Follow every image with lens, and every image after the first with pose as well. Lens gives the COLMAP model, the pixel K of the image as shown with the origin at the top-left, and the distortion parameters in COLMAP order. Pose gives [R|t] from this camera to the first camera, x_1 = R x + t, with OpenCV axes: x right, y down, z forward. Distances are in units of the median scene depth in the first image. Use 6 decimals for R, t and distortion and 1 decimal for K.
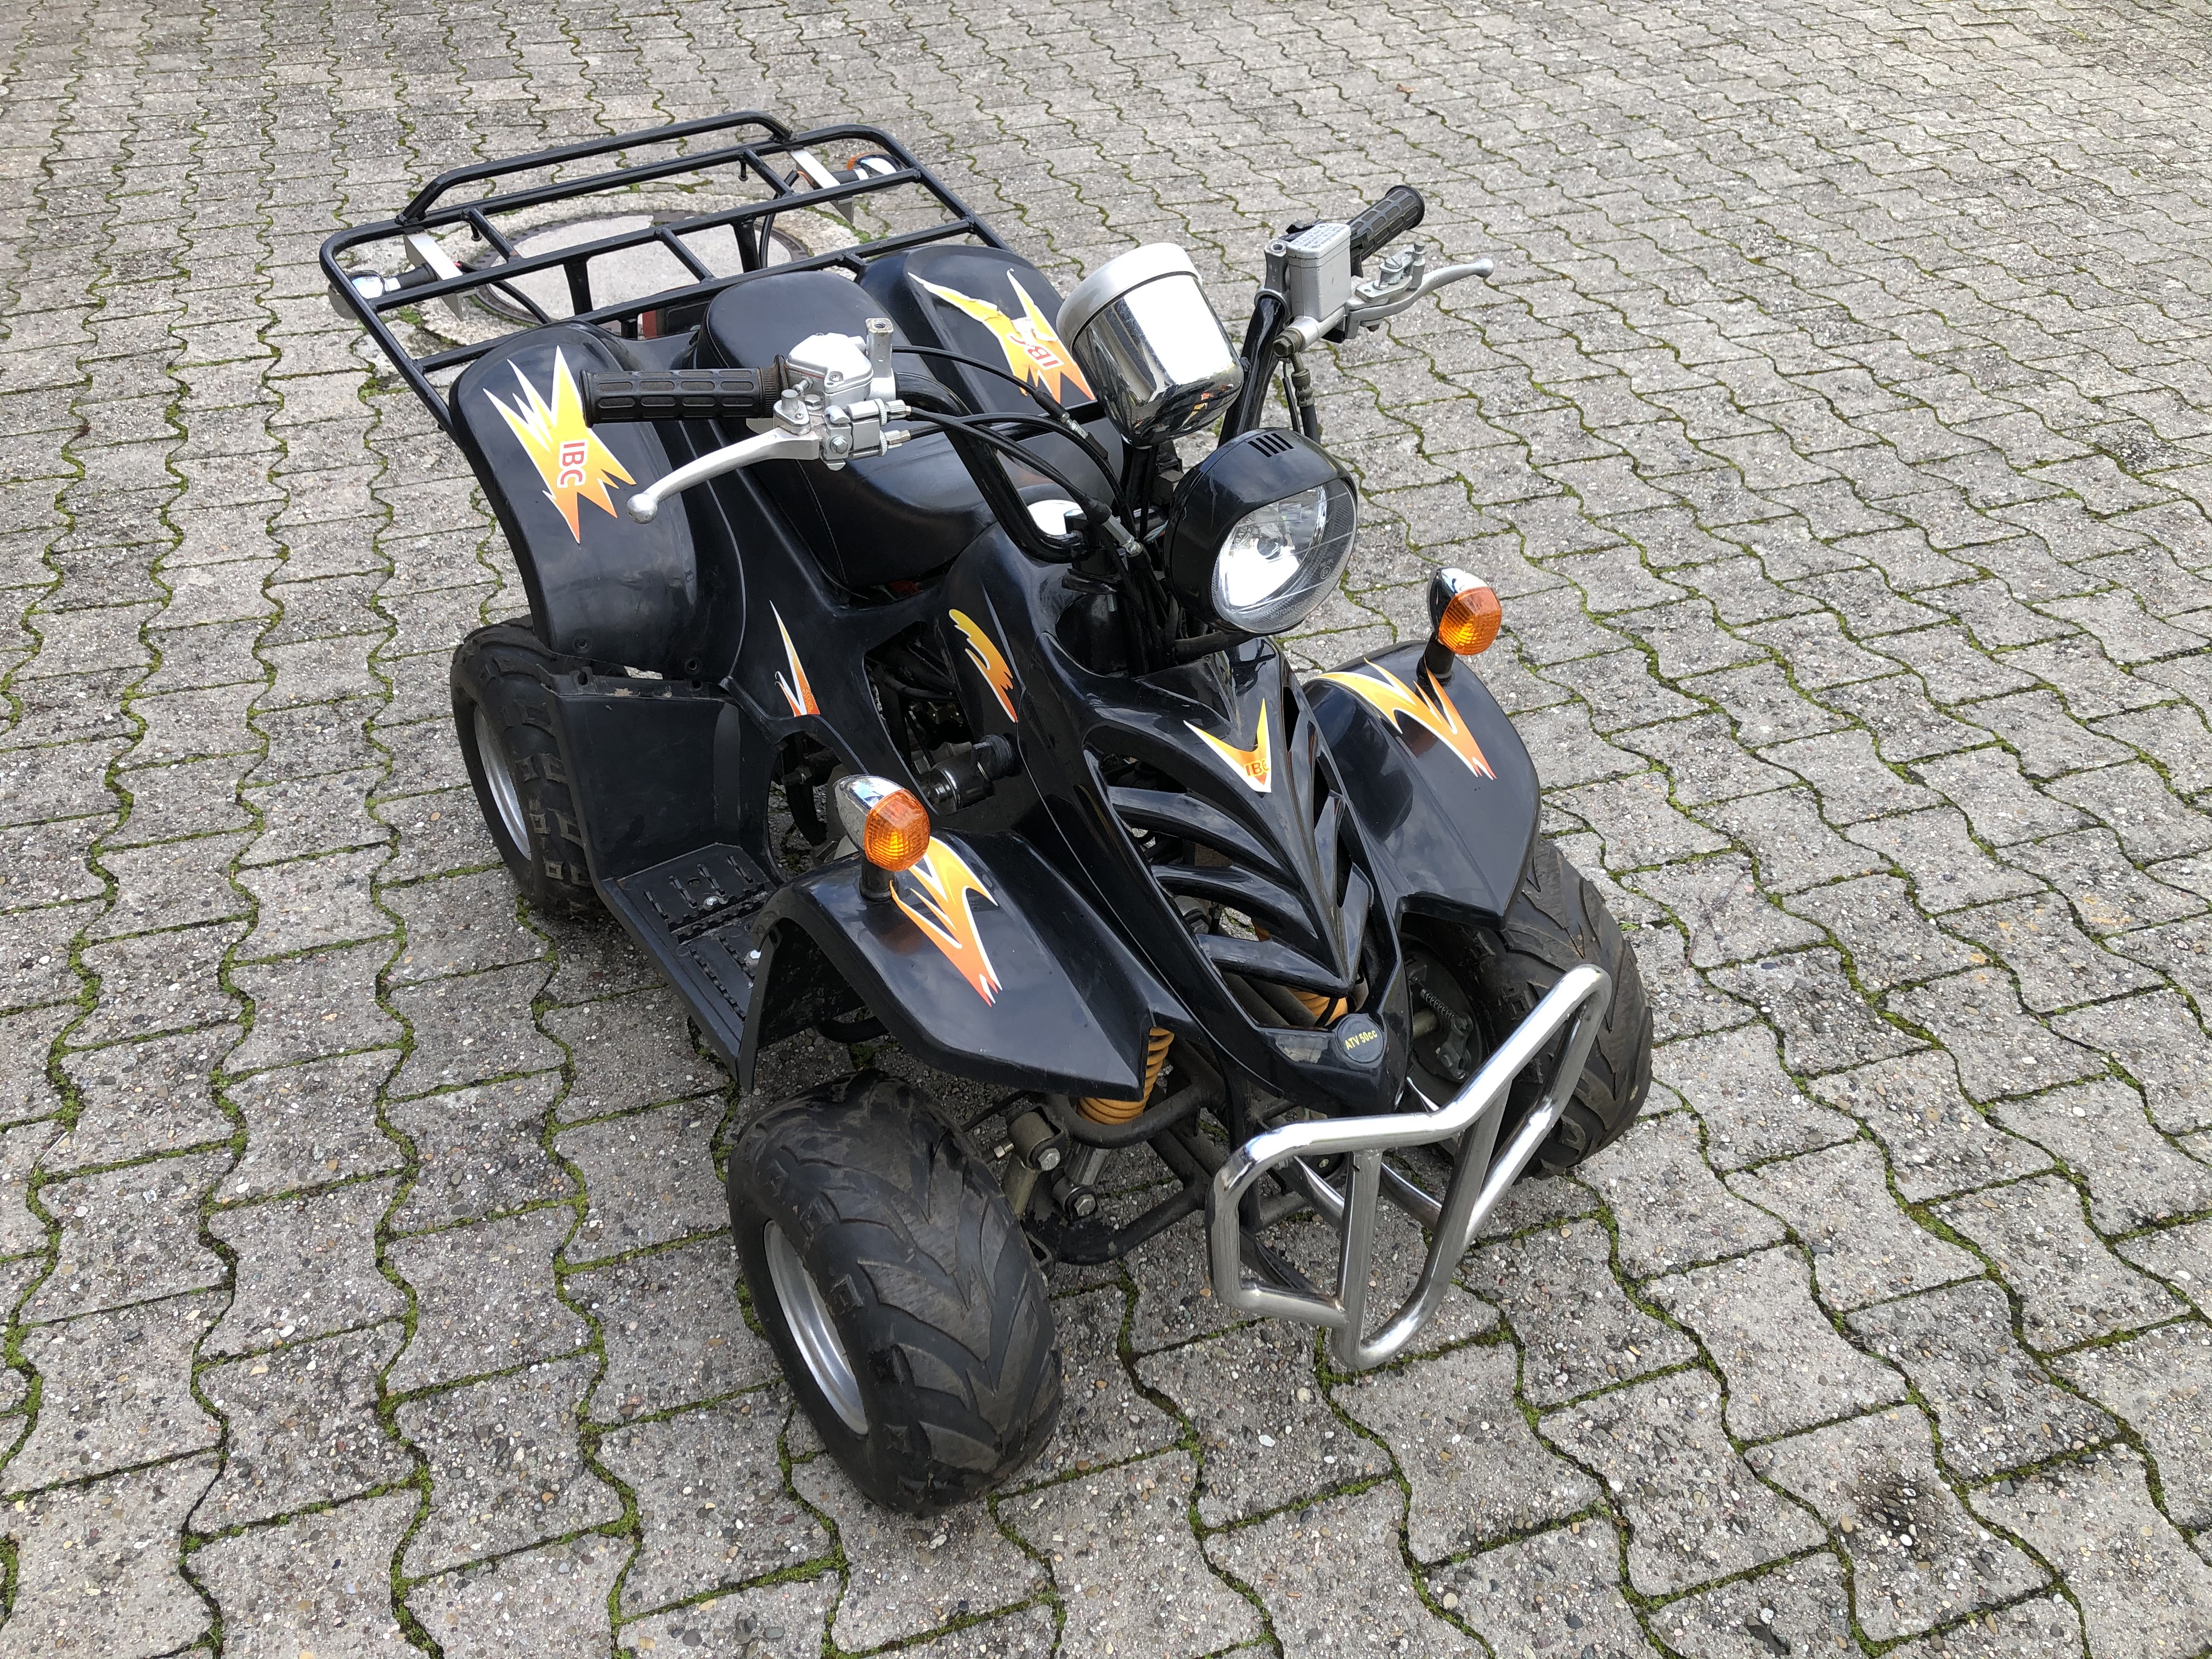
lens RADIAL K [[1820.0, 0, 1085.8], [0, 1820.0, 817.9], [0, 0, 1]] dist [-0.006711, 0.044225]
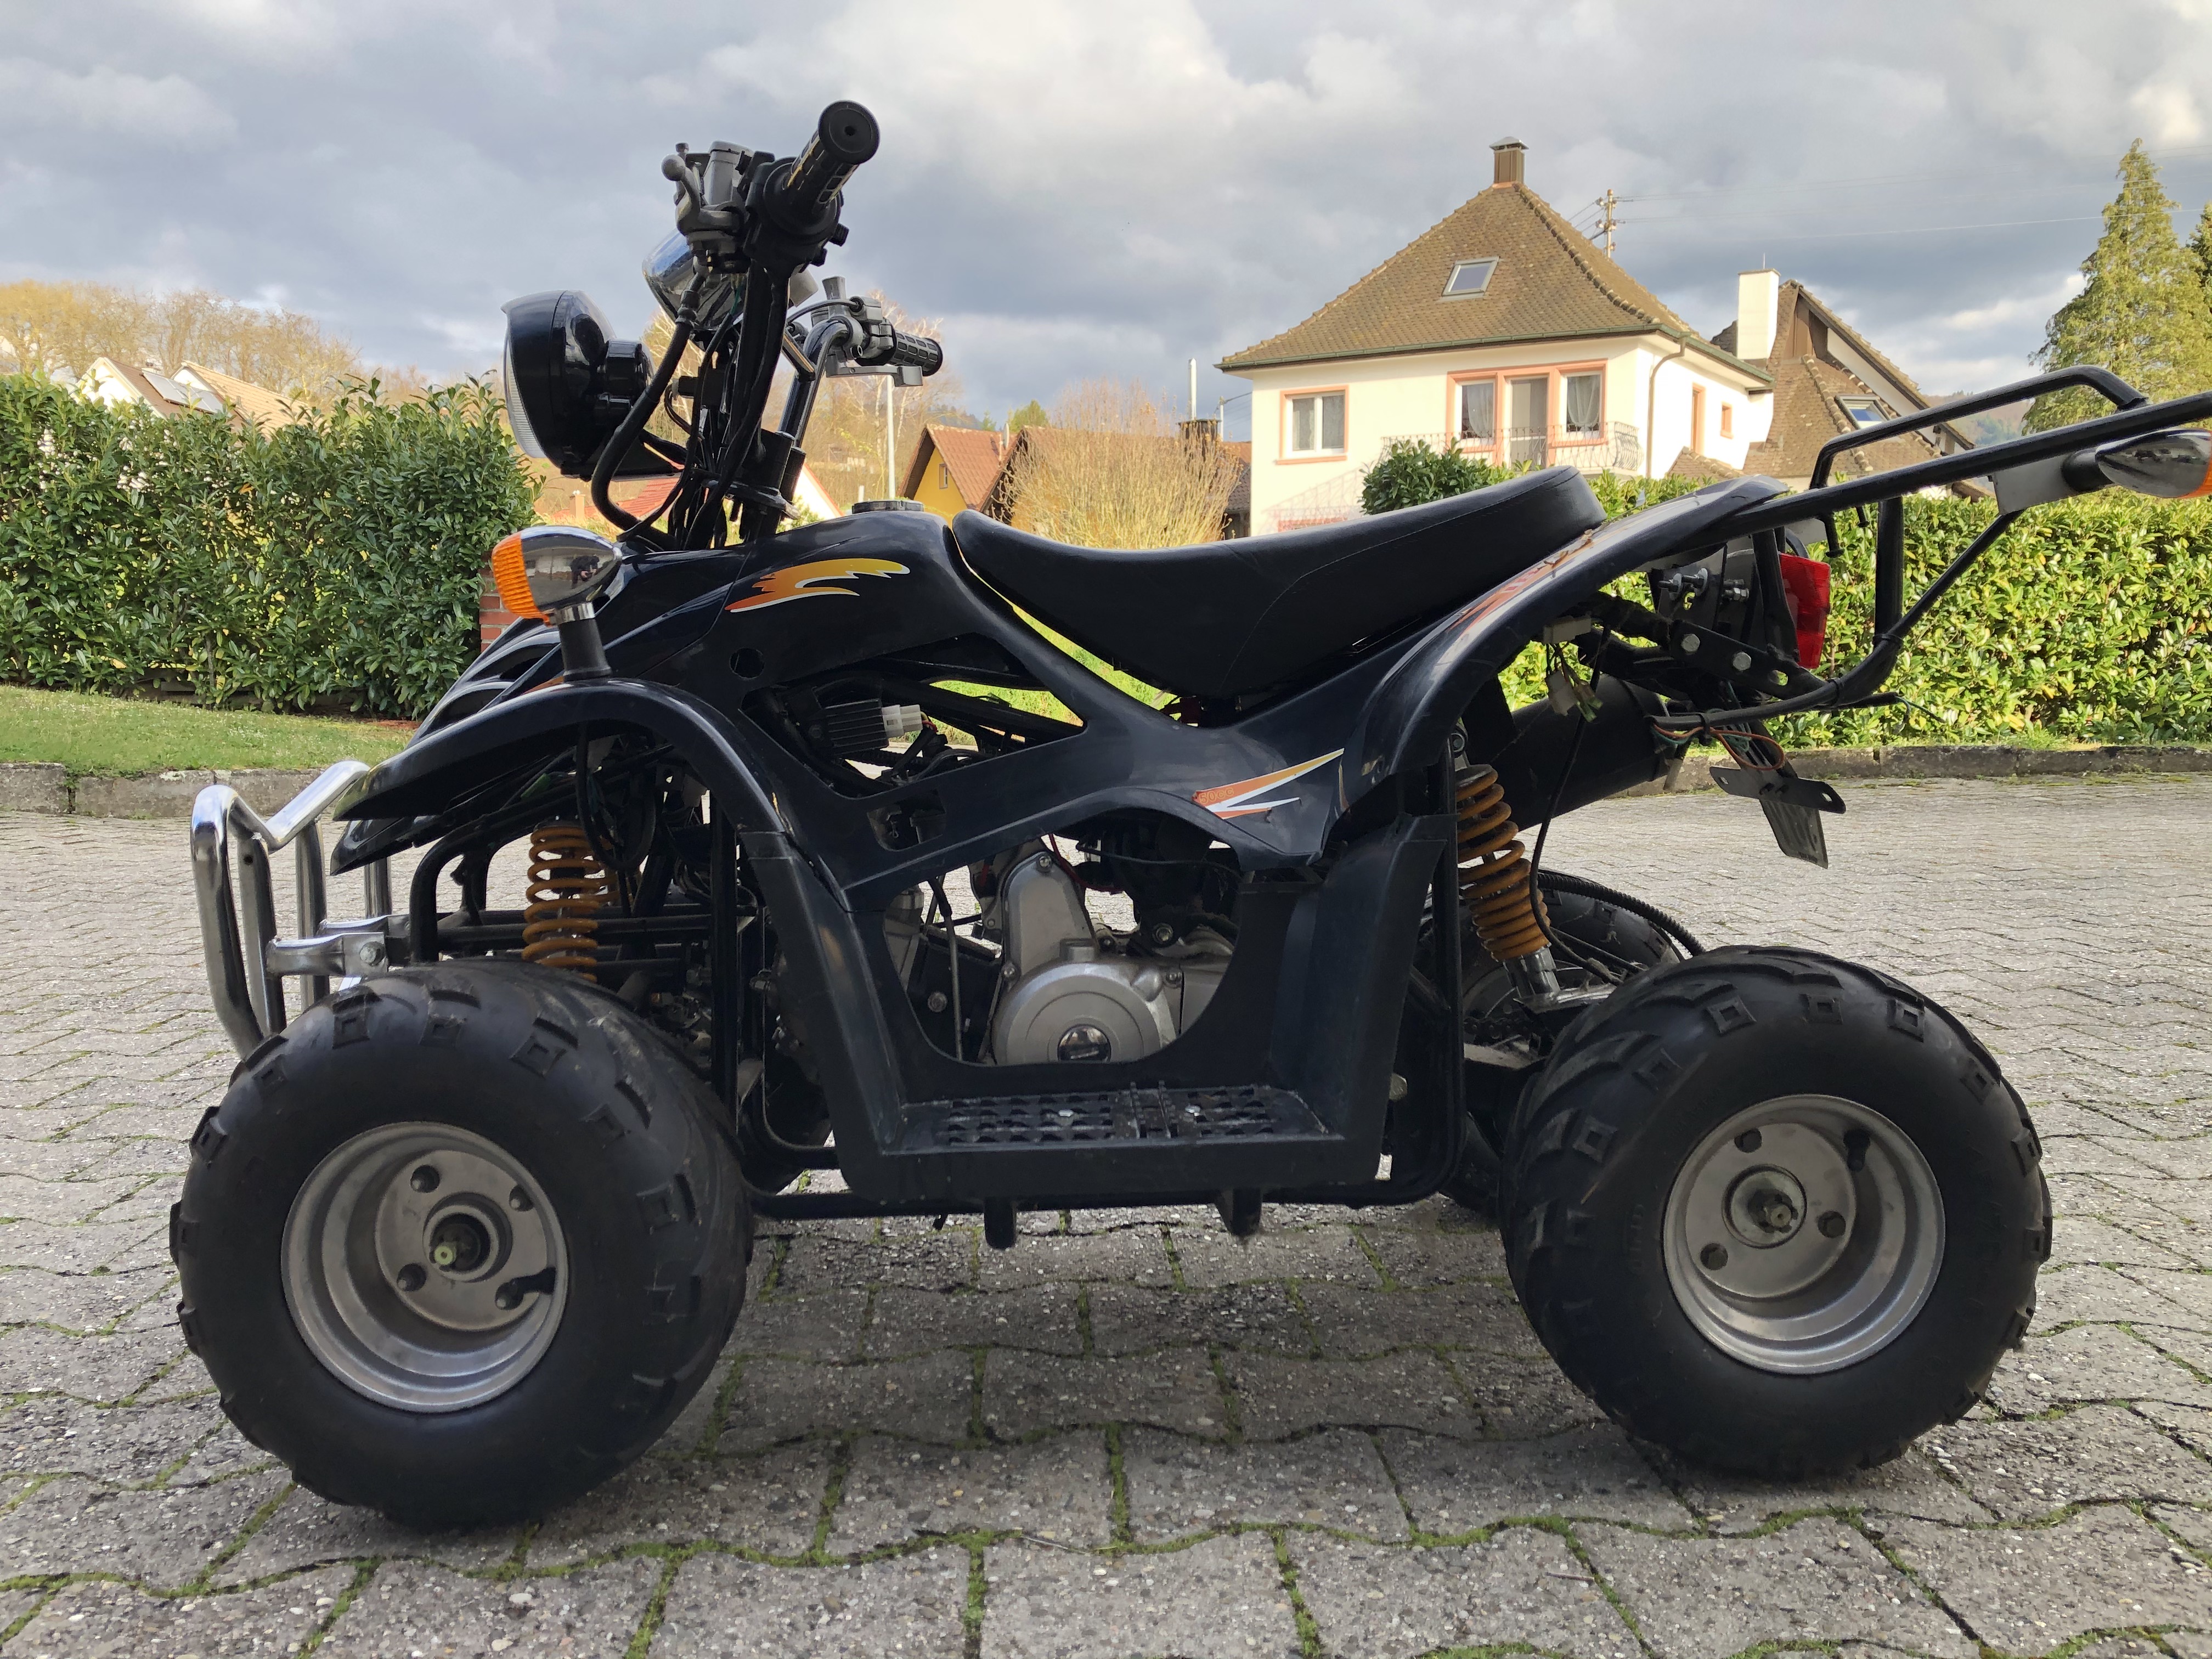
lens RADIAL K [[1813.7, 0, 1086.2], [0, 1813.7, 817.6], [0, 0, 1]] dist [0.005798, 0.015262]
pose [[0.279543, -0.088378, 0.956057, -1.176376], [0.588227, 0.802762, -0.097785, 0.052028], [-0.758844, 0.589713, 0.276393, 0.703806]]
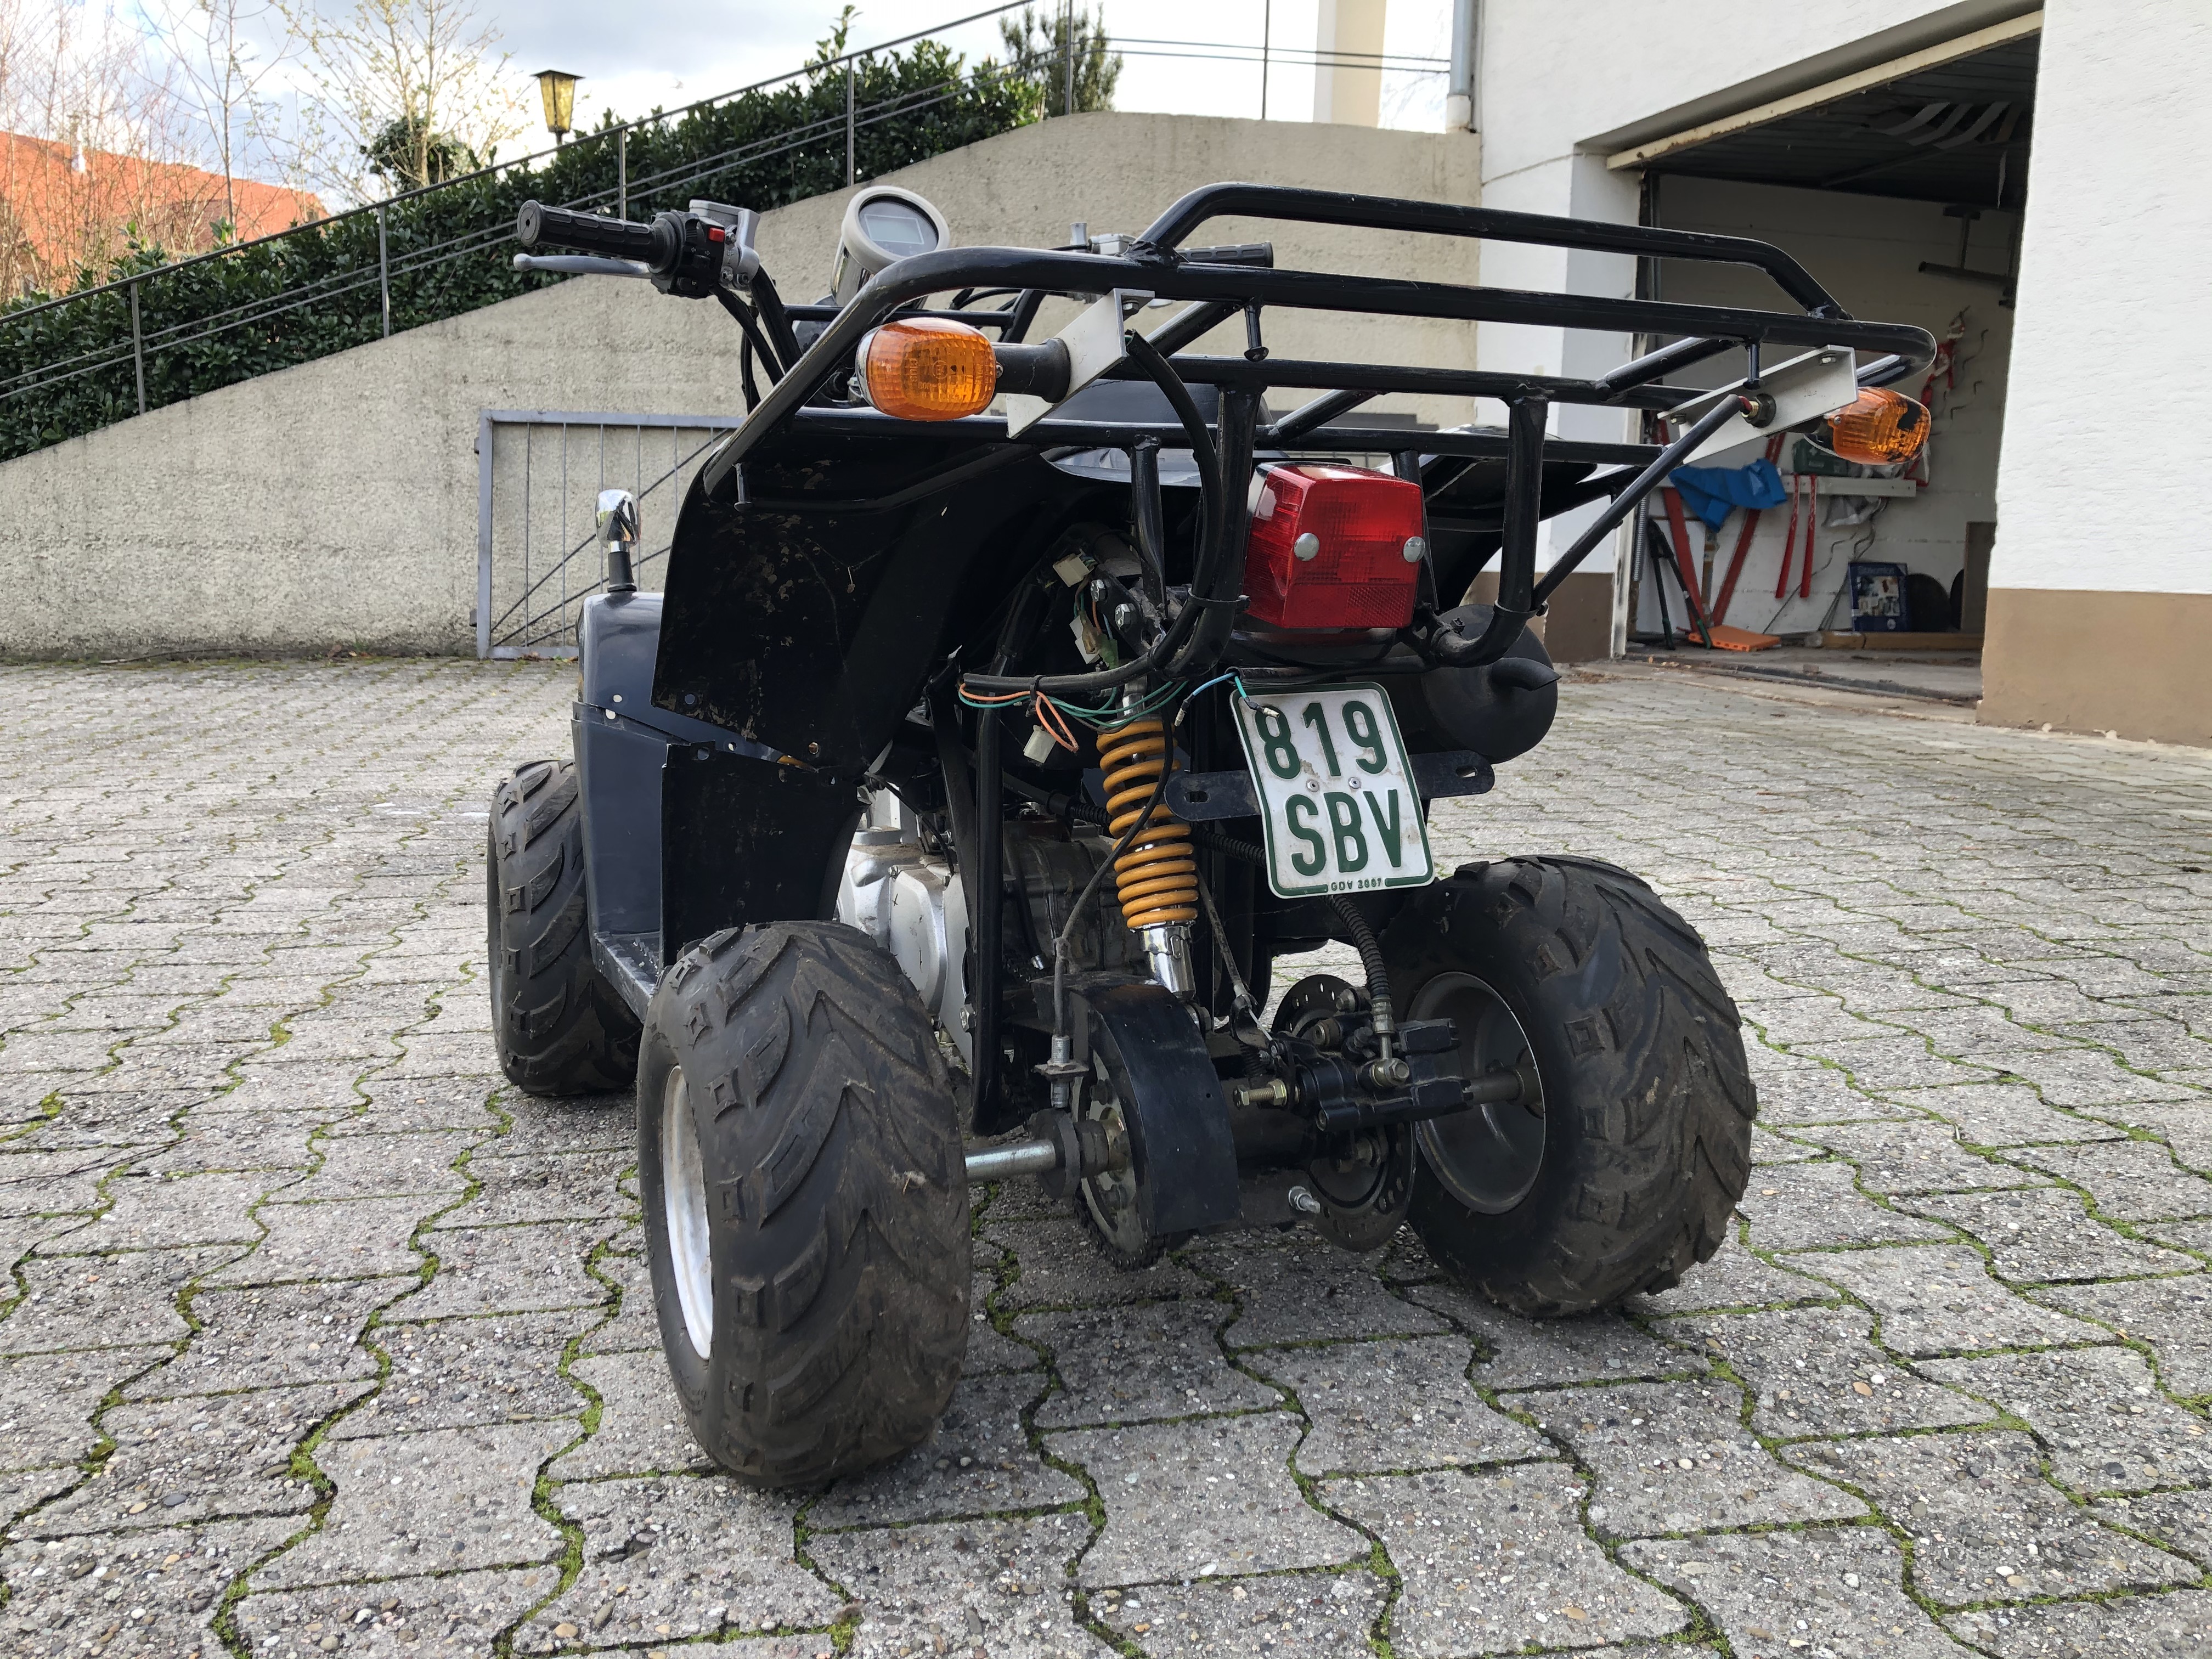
lens RADIAL K [[1822.5, 0, 1078.3], [0, 1822.5, 819.7], [0, 0, 1]] dist [-0.006408, 0.039986]
pose [[-0.984723, -0.032171, 0.171131, -0.274594], [0.100999, 0.695049, 0.711833, -0.708696], [-0.141845, 0.718242, -0.681182, 1.679834]]
